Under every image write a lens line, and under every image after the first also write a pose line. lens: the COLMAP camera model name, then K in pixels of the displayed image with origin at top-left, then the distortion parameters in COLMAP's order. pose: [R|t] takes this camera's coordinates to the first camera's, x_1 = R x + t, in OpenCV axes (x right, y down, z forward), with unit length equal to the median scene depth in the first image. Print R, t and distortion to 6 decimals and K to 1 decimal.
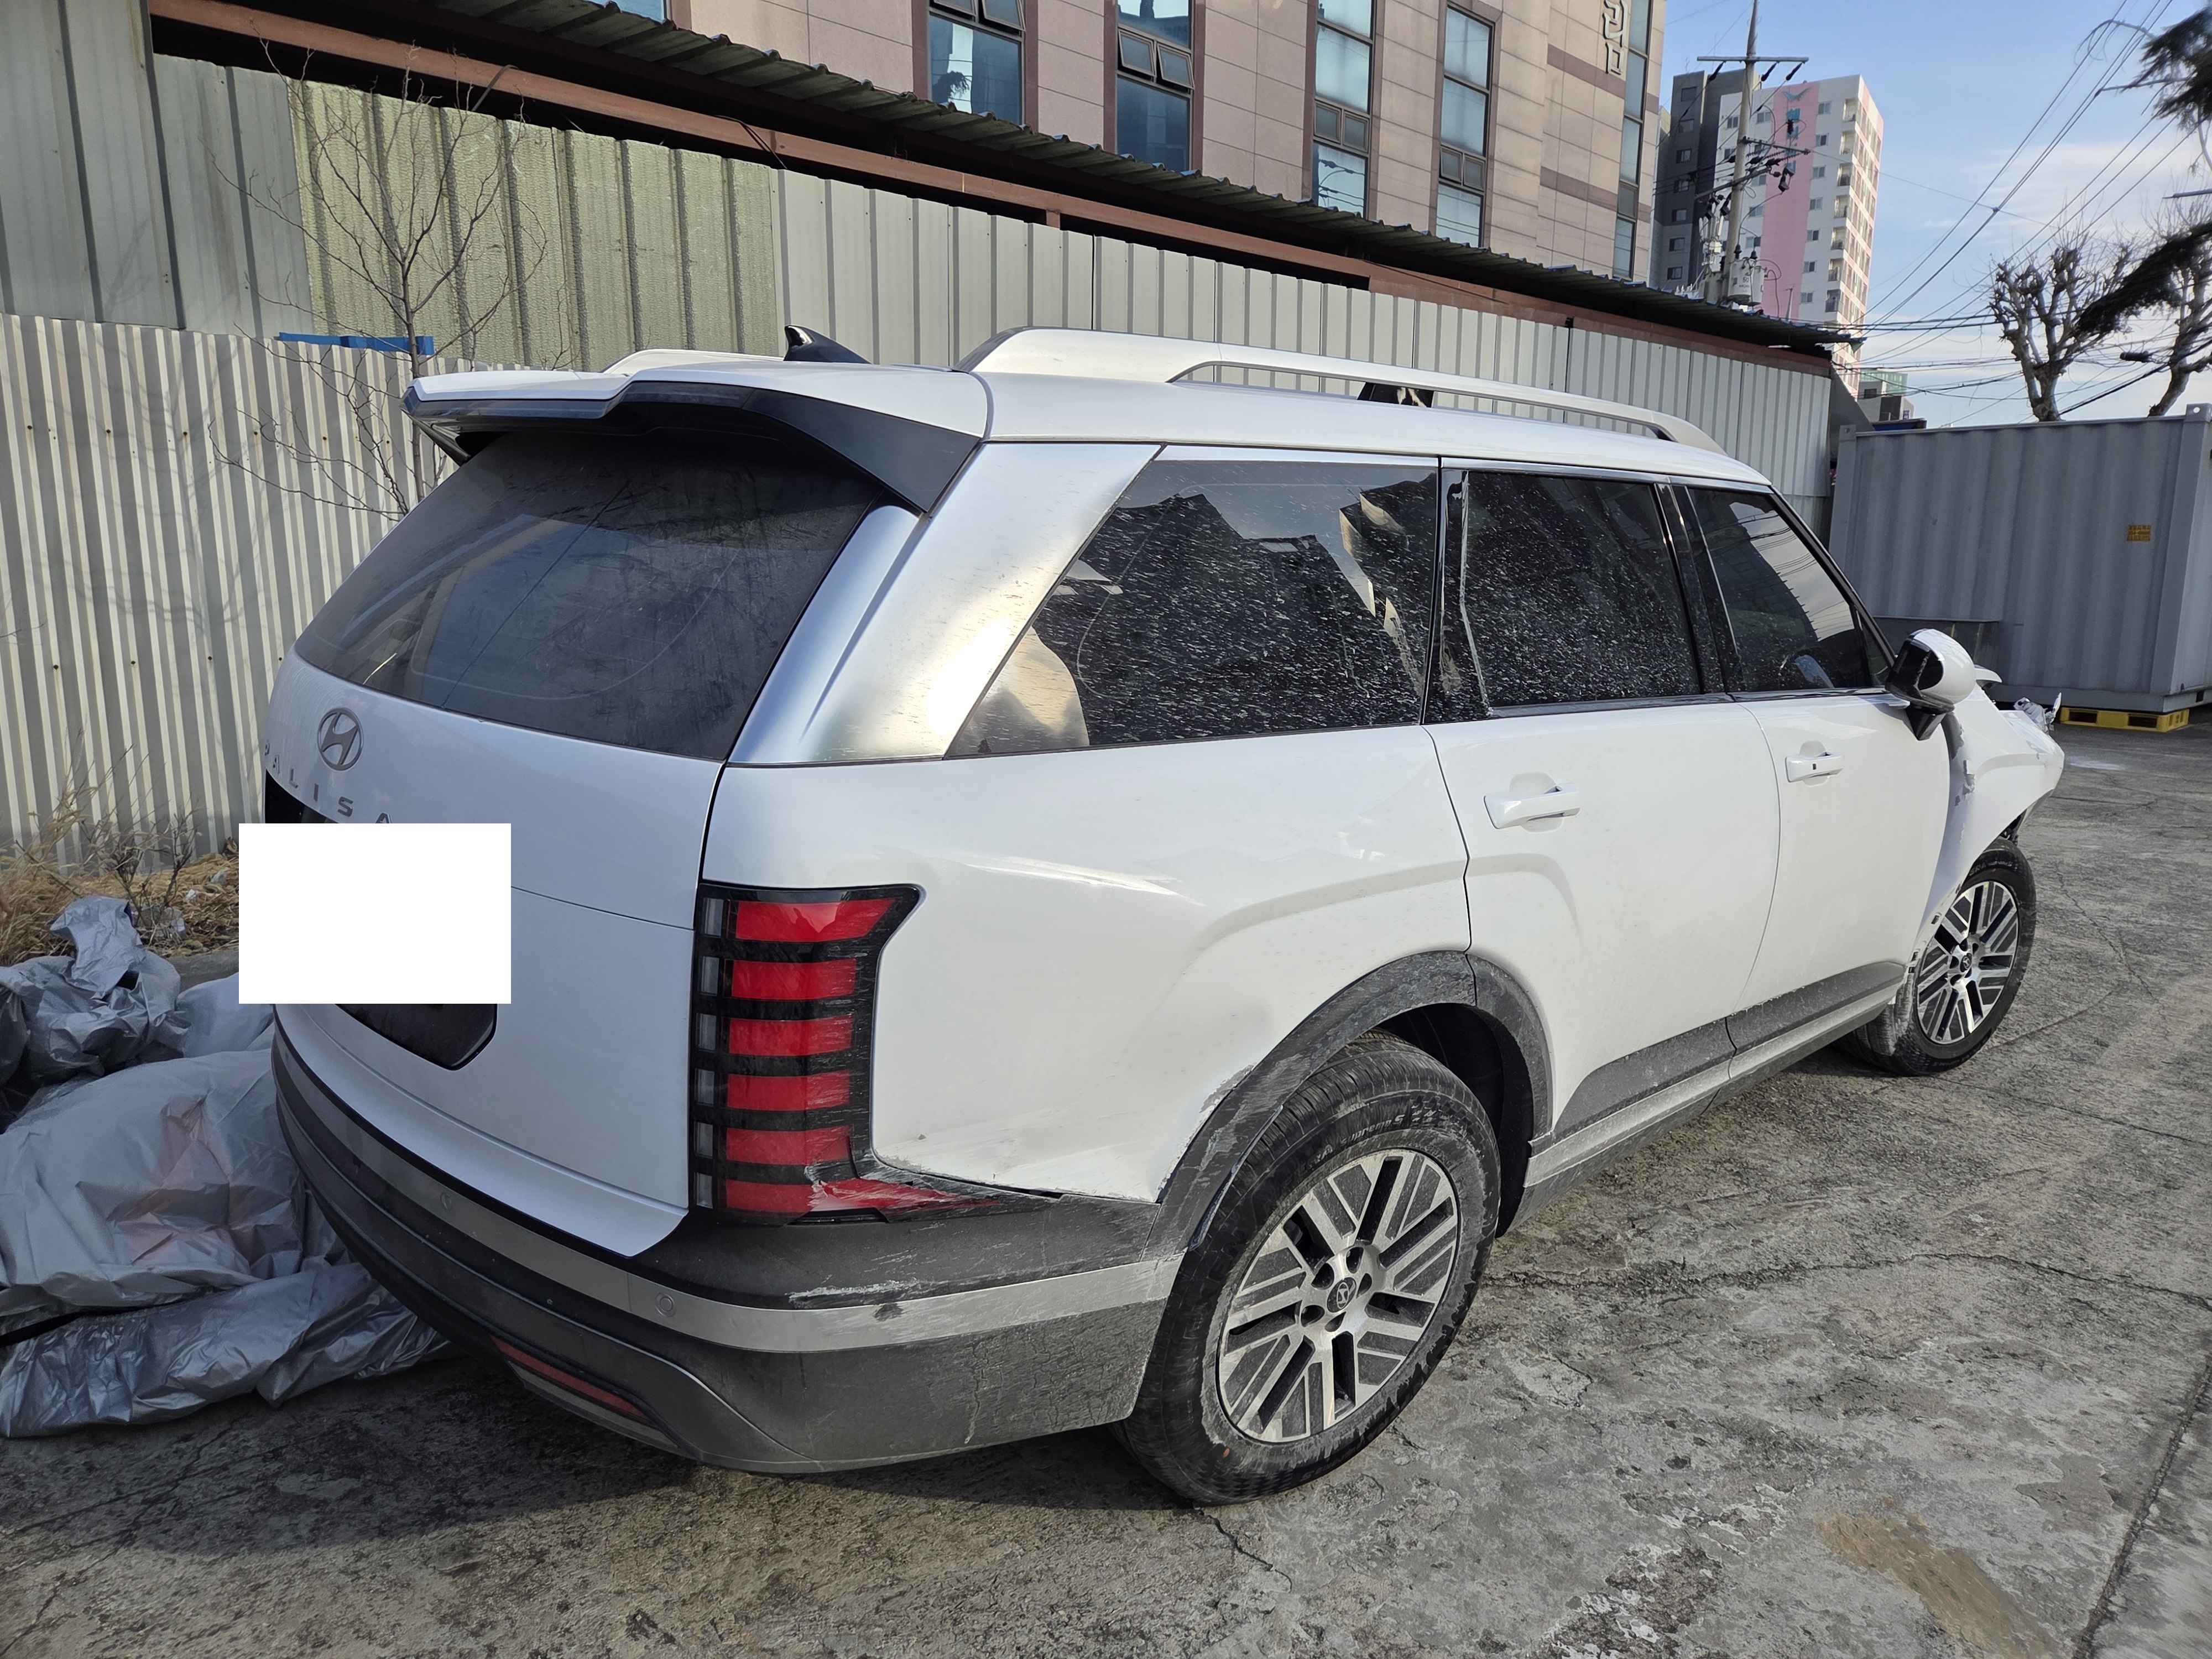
lens RADIAL K [[1483.1, 0, 1106.0], [0, 1483.1, 829.5], [0, 0, 1]] dist [0.040631, -0.044466]
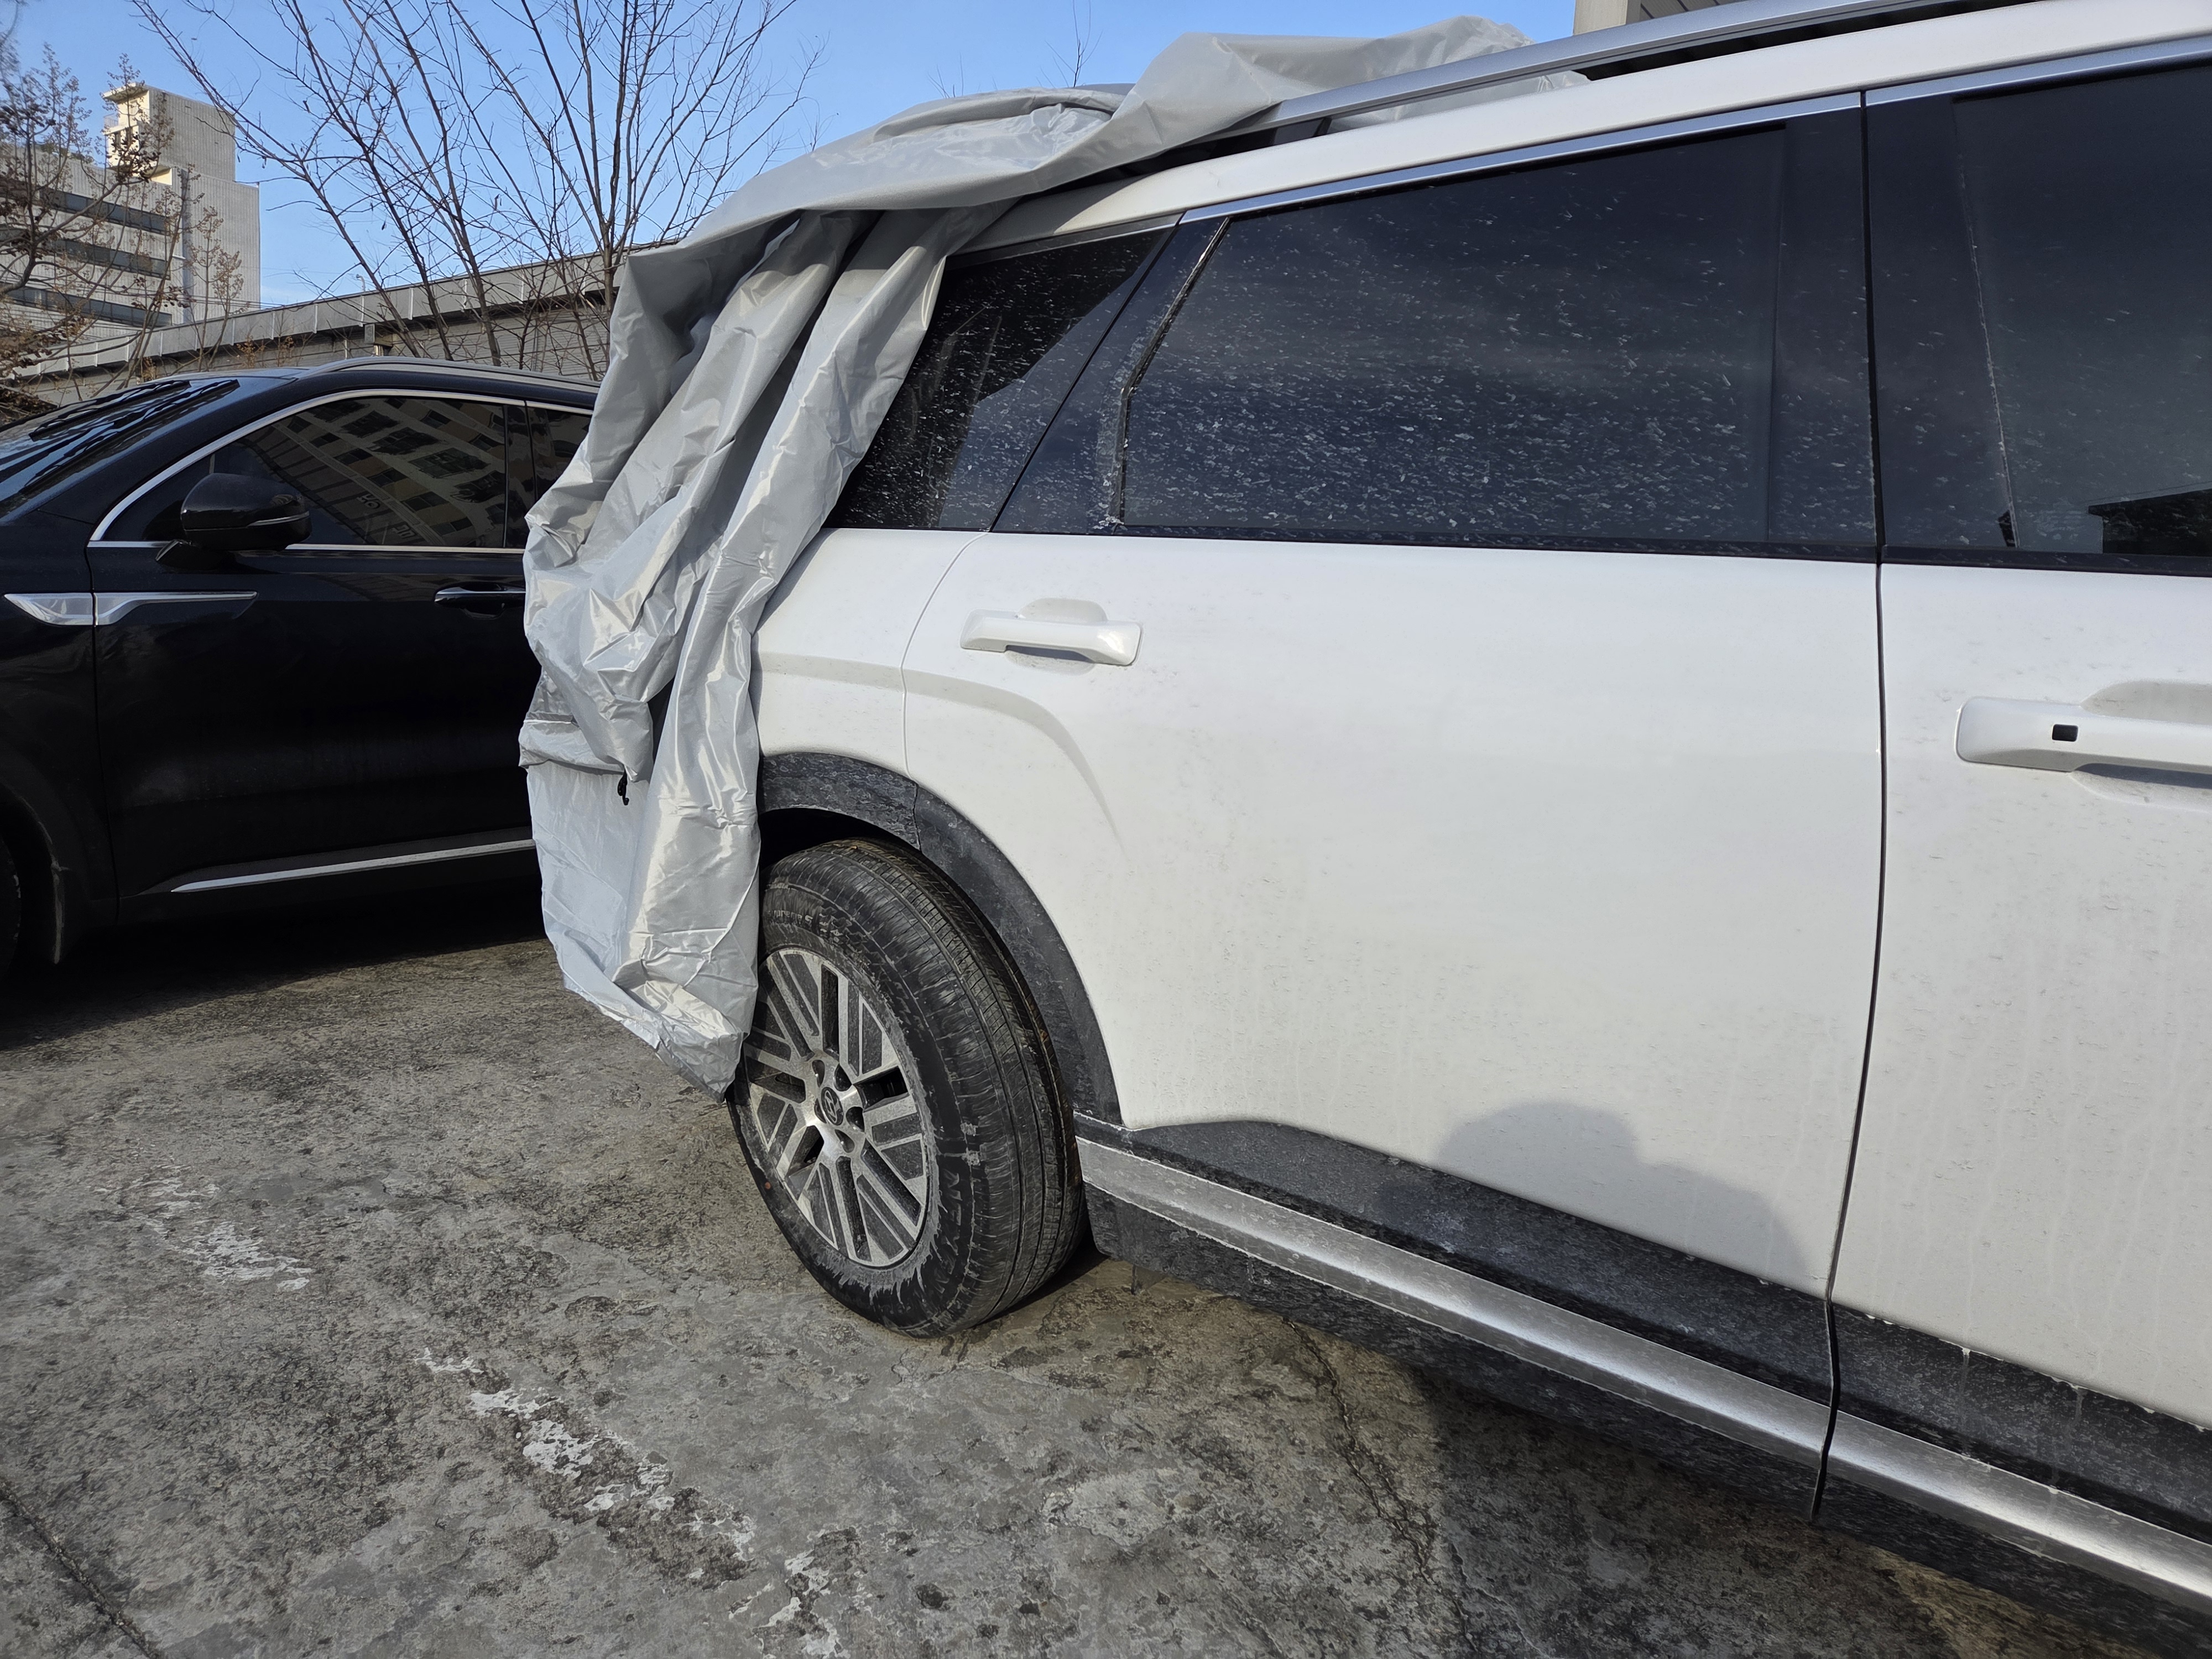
lens RADIAL K [[1467.9, 0, 1099.0], [0, 1467.9, 842.7], [0, 0, 1]] dist [0.071948, -0.062236]
pose [[0.123262, 0.136936, -0.982881, 1.117478], [-0.231975, 0.966970, 0.105628, -0.000145], [0.964880, 0.214984, 0.150956, 0.987368]]
